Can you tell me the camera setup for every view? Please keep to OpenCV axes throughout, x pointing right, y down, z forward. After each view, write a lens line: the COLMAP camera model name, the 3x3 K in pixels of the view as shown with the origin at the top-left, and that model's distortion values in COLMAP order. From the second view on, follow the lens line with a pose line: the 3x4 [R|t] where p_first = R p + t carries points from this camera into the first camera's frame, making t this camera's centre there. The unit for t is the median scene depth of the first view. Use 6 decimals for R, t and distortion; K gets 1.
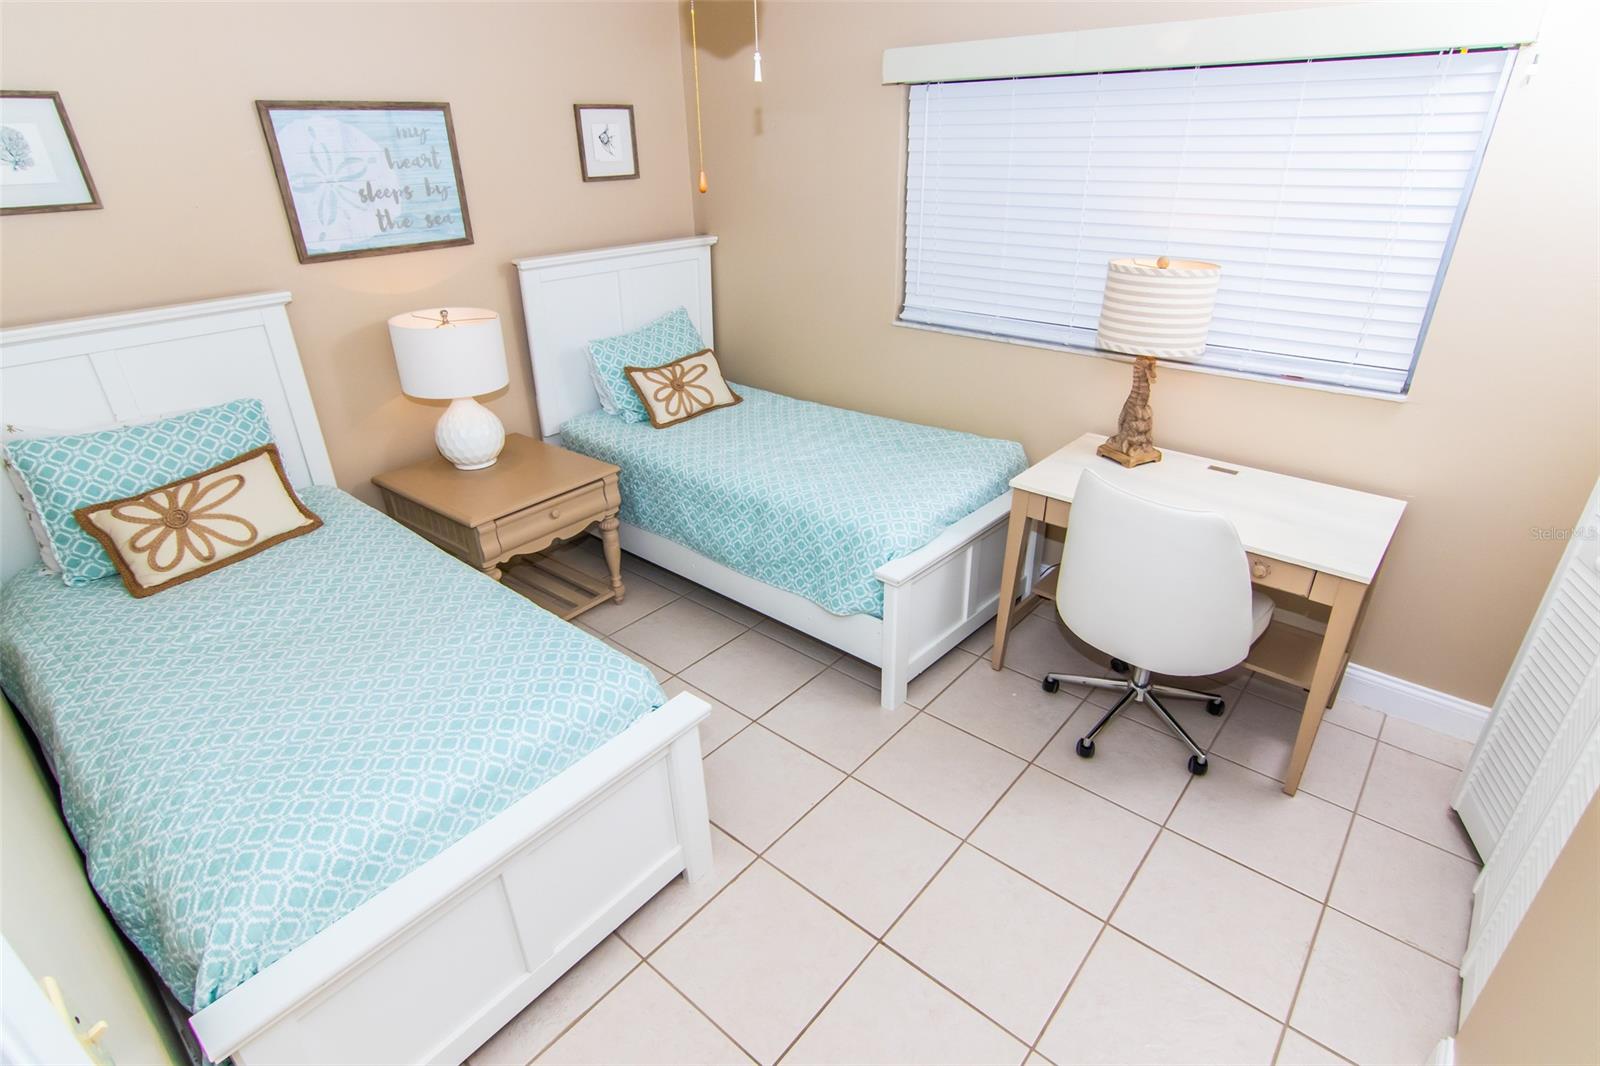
lens RADIAL K [[804.4, 0, 798.9], [0, 804.4, 540.9], [0, 0, 1]] dist [-0.002997, 0.001361]
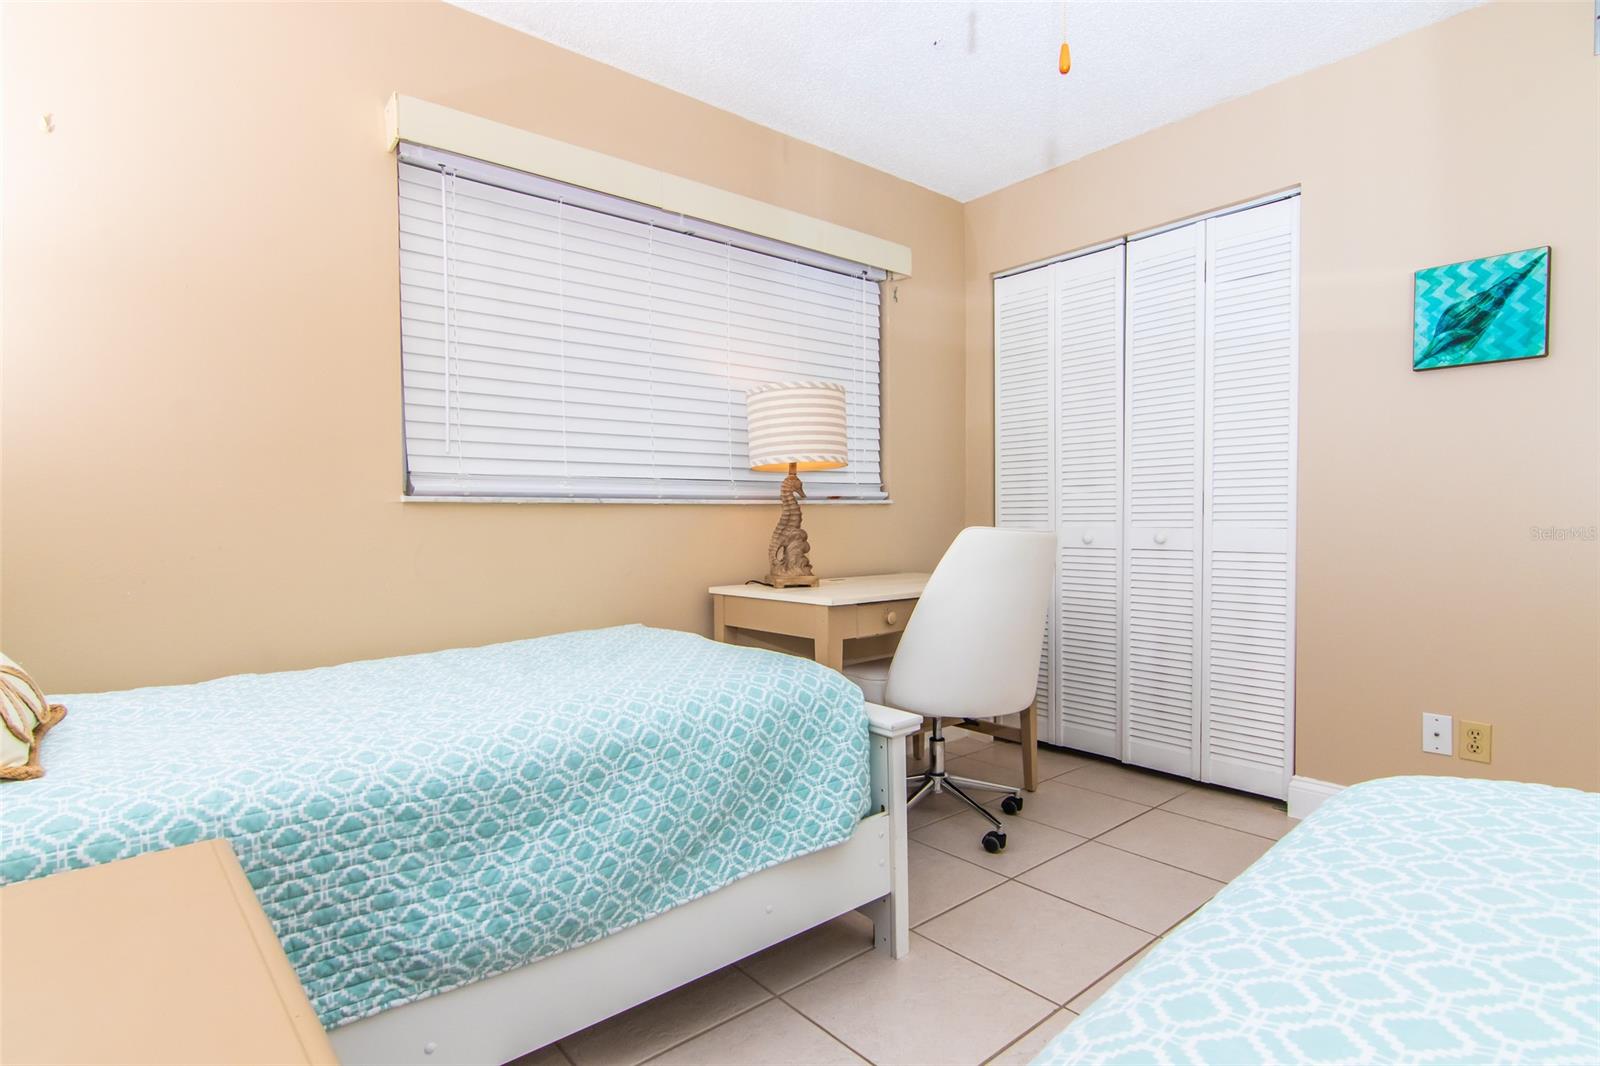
lens RADIAL K [[804.4, 0, 798.9], [0, 804.4, 540.9], [0, 0, 1]] dist [-0.002997, 0.001361]
pose [[0.171361, -0.014245, 0.985105, -0.491415], [0.456317, 0.887326, -0.066546, -0.076034], [-0.873161, 0.460923, 0.158553, 0.749839]]
